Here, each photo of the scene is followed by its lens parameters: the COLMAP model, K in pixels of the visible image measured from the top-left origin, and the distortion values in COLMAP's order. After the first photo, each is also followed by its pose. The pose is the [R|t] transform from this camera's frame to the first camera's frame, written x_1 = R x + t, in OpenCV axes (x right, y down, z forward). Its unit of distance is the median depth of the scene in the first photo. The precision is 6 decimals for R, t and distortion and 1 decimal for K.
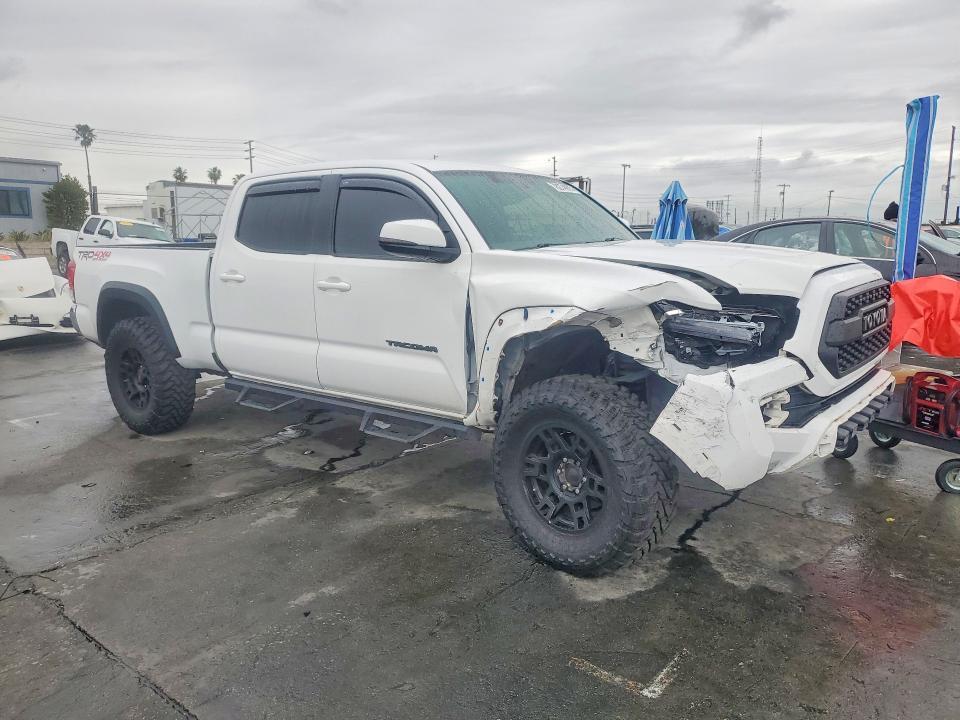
lens RADIAL K [[730.3, 0, 480.0], [0, 730.3, 360.0], [0, 0, 1]] dist [0.009724, 0.009057]
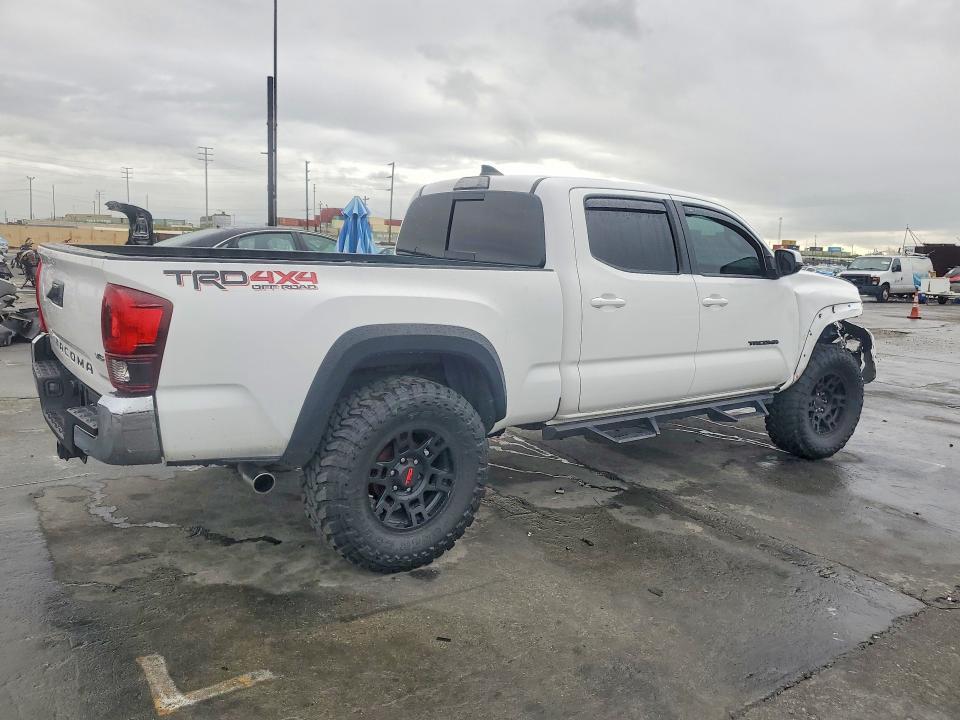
lens RADIAL K [[730.3, 0, 480.0], [0, 730.3, 360.0], [0, 0, 1]] dist [0.009724, 0.009057]
pose [[0.263035, -0.132496, 0.955645, -1.254824], [0.127145, 0.986646, 0.101799, -0.157715], [-0.956372, 0.094729, 0.276369, 0.942768]]
